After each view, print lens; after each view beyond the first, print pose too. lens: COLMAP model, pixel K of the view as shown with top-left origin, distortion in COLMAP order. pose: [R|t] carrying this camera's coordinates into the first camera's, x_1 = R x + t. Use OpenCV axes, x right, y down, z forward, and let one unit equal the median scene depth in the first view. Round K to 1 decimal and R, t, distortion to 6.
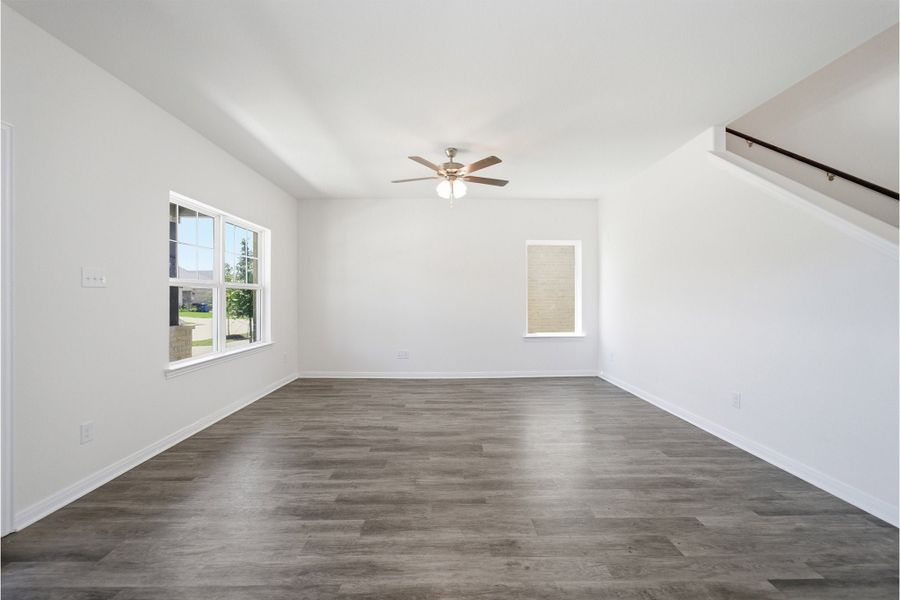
lens RADIAL K [[374.3, 0, 450.0], [0, 374.3, 300.0], [0, 0, 1]] dist [-0.039690, 0.027613]
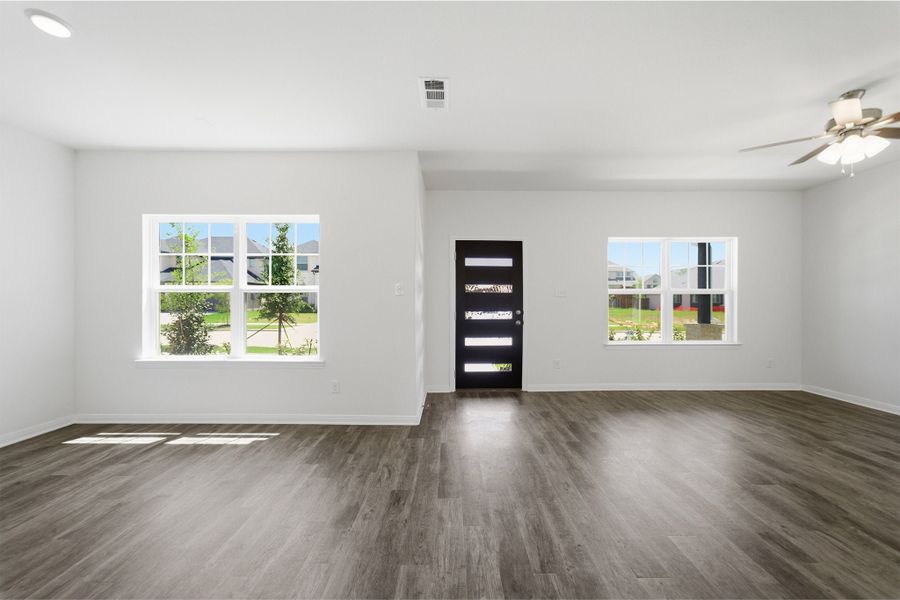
lens RADIAL K [[374.3, 0, 450.0], [0, 374.3, 300.0], [0, 0, 1]] dist [-0.039690, 0.027613]
pose [[-0.011741, -0.001382, -0.999930, 0.739482], [-0.003179, 0.999994, -0.001345, -0.006044], [0.999926, 0.003163, -0.011746, 0.246324]]
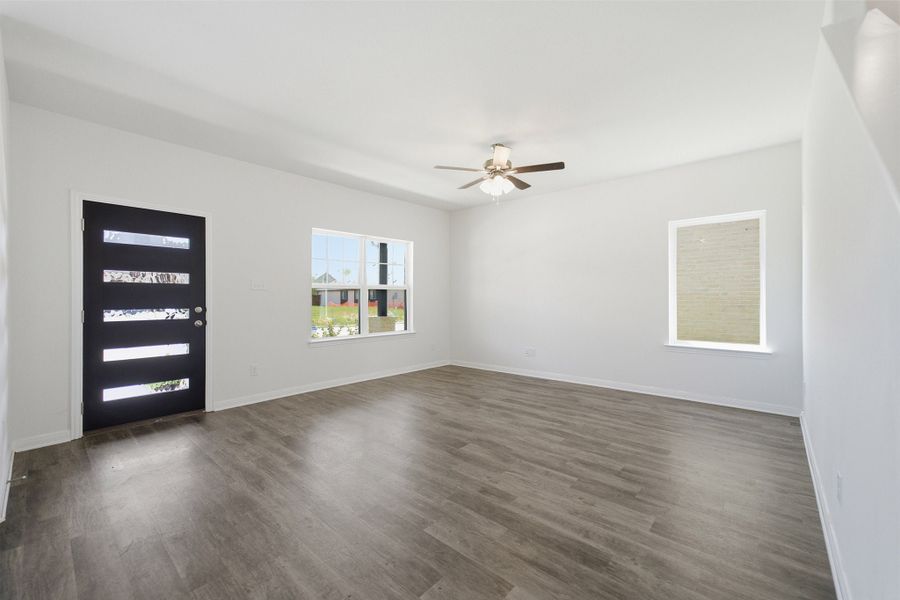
lens RADIAL K [[368.6, 0, 447.5], [0, 368.6, 298.5], [0, 0, 1]] dist [0.000550, 0.000728]
pose [[0.736921, 0.000715, -0.675979, 0.579866], [-0.002054, 0.999997, -0.001182, 0.004000], [0.675976, 0.002259, 0.736920, 0.192930]]
